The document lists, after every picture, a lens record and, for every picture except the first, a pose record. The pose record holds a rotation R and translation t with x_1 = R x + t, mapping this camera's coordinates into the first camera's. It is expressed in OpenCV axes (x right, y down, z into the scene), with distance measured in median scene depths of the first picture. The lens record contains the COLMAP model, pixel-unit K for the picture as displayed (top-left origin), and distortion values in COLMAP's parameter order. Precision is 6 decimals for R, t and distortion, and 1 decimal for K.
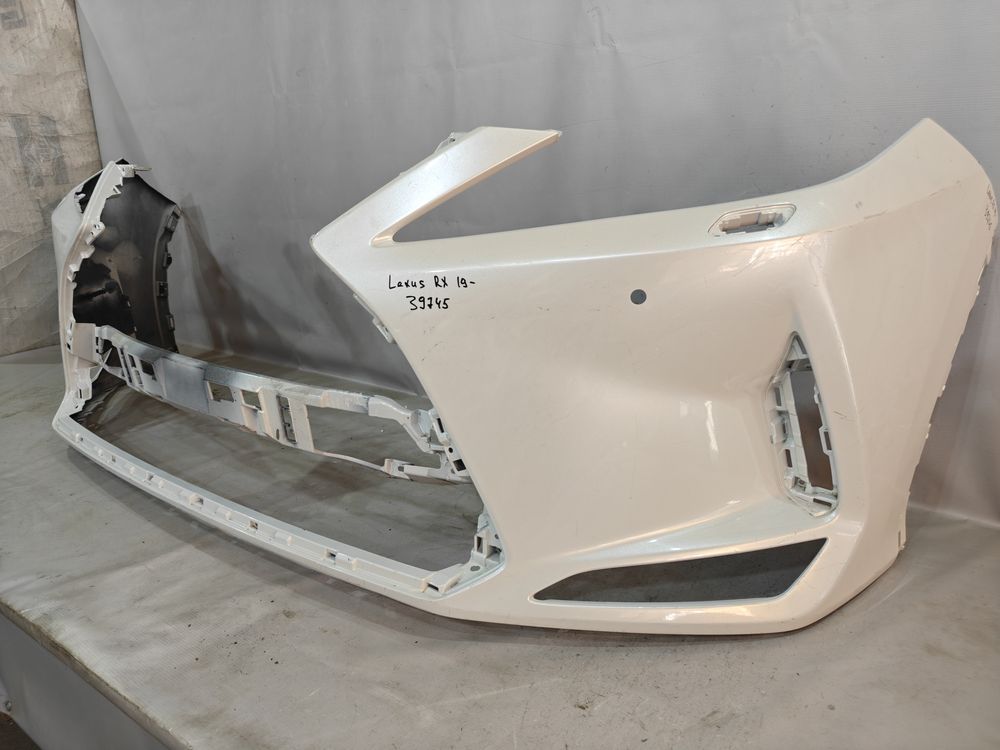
lens RADIAL K [[680.0, 0, 496.4], [0, 680.0, 368.9], [0, 0, 1]] dist [0.041677, -0.047819]
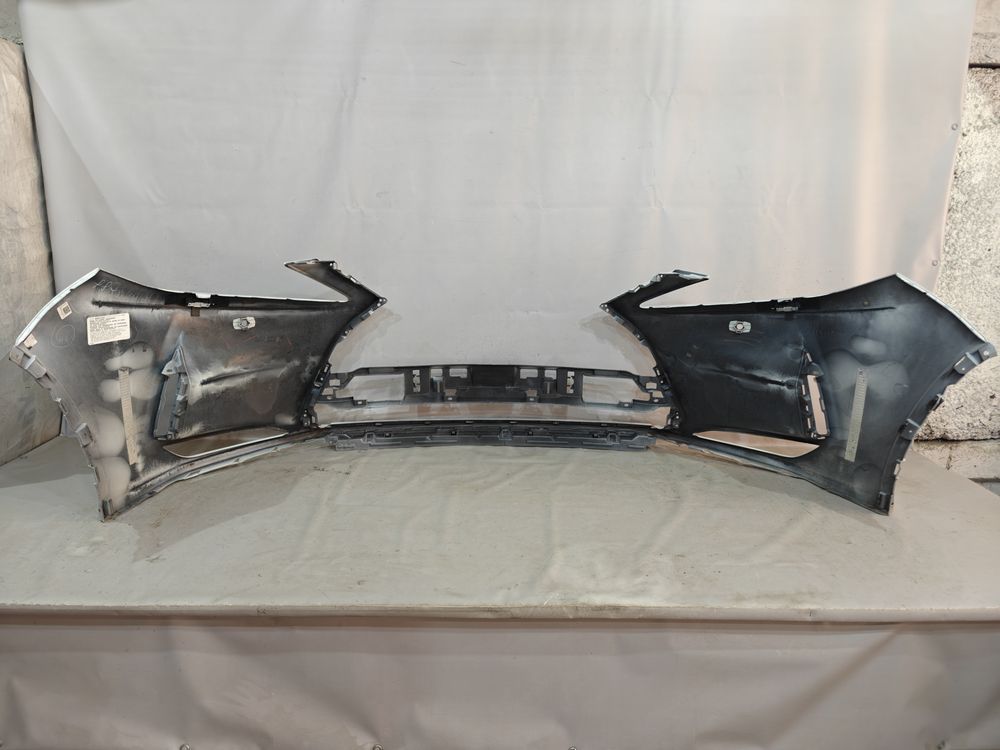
lens RADIAL K [[680.0, 0, 495.8], [0, 680.0, 366.5], [0, 0, 1]] dist [0.041677, -0.047819]
pose [[0.820996, -0.089394, 0.563892, -1.601466], [0.136123, 0.989832, -0.041269, -0.091848], [-0.554469, 0.110640, 0.824817, -0.174826]]
